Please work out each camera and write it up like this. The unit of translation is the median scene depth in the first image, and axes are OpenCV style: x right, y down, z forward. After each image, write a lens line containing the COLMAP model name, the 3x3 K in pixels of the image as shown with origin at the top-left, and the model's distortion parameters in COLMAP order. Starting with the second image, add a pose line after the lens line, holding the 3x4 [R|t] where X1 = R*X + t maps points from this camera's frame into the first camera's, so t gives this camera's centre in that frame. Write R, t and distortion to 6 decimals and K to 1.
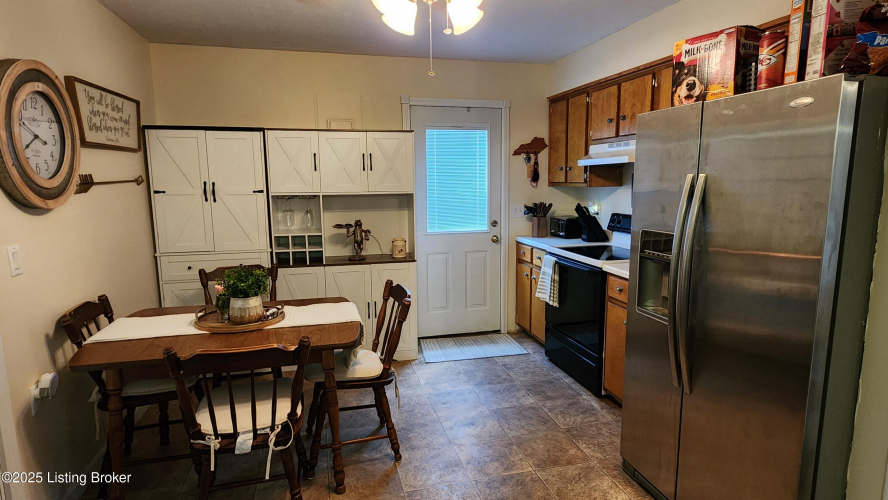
lens RADIAL K [[481.0, 0, 450.0], [0, 481.0, 248.5], [0, 0, 1]] dist [-0.002699, -0.000411]
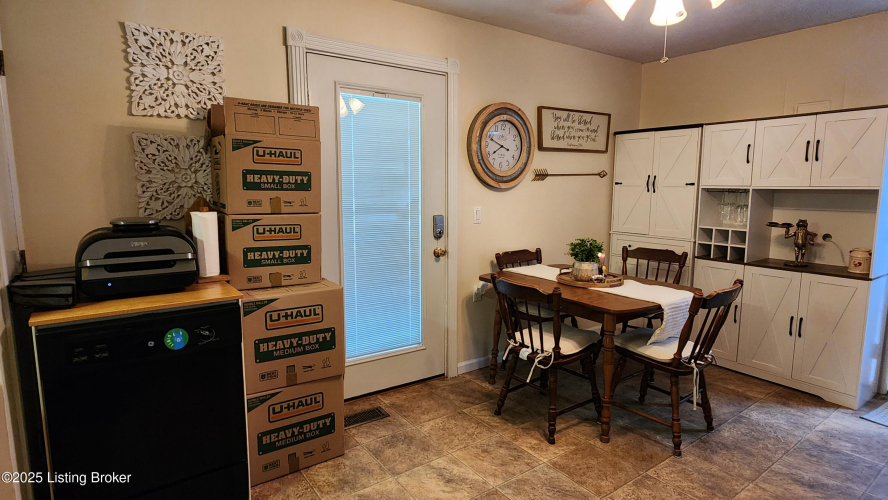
lens RADIAL K [[481.0, 0, 452.6], [0, 481.0, 249.8], [0, 0, 1]] dist [-0.002699, -0.000411]
pose [[0.362682, 0.133218, -0.922342, 0.450184], [-0.137205, 0.986577, 0.088544, 0.003358], [0.921757, 0.094437, 0.376092, 0.136966]]
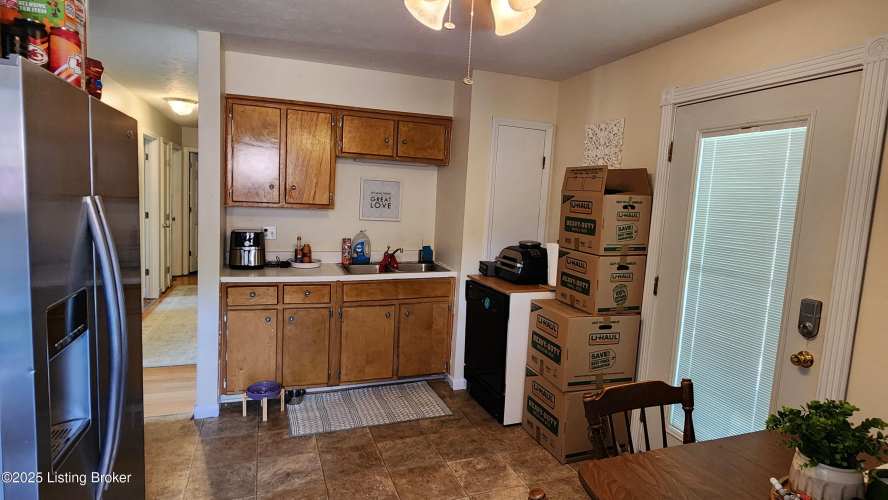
lens RADIAL K [[481.0, 0, 442.6], [0, 481.0, 250.8], [0, 0, 1]] dist [-0.002699, -0.000411]
pose [[-0.995632, -0.035411, -0.086393, 0.125252], [-0.055682, 0.967931, 0.244967, -0.124712], [0.074948, 0.248707, -0.965675, 0.828593]]
